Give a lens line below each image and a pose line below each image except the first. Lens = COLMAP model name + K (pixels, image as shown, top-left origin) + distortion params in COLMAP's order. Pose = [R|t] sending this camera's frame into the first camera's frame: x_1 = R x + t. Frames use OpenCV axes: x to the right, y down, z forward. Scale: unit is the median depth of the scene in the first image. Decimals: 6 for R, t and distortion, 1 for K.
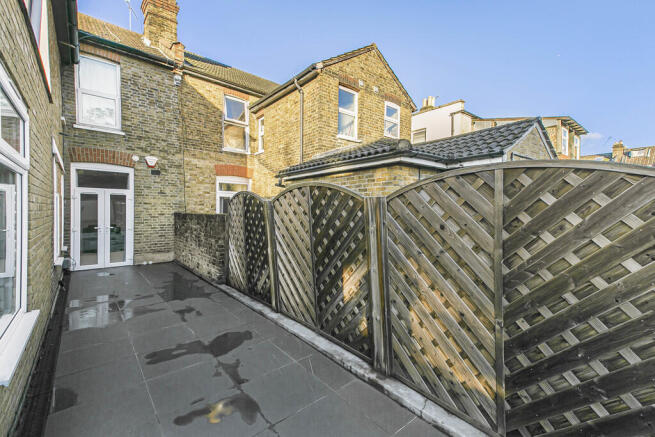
lens RADIAL K [[292.2, 0, 346.7], [0, 292.2, 211.6], [0, 0, 1]] dist [0.001390, 0.000291]
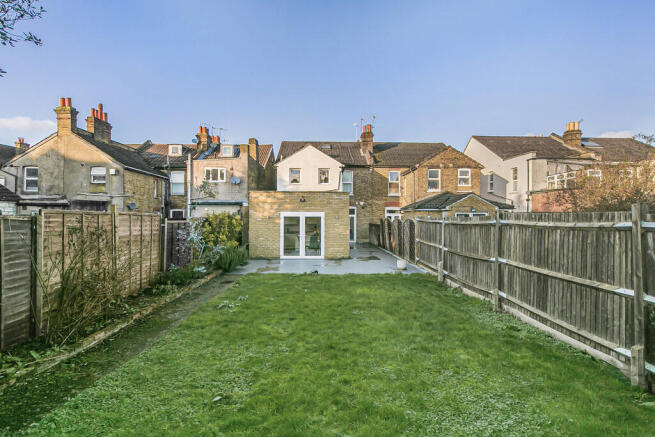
lens RADIAL K [[340.1, 0, 327.5], [0, 340.1, 218.5], [0, 0, 1]] dist [0.000486, 0.000071]
pose [[0.752731, 0.011540, -0.658227, 1.054972], [-0.010962, 0.999927, 0.004994, -0.043601], [0.658236, 0.003456, 0.752803, -1.425027]]
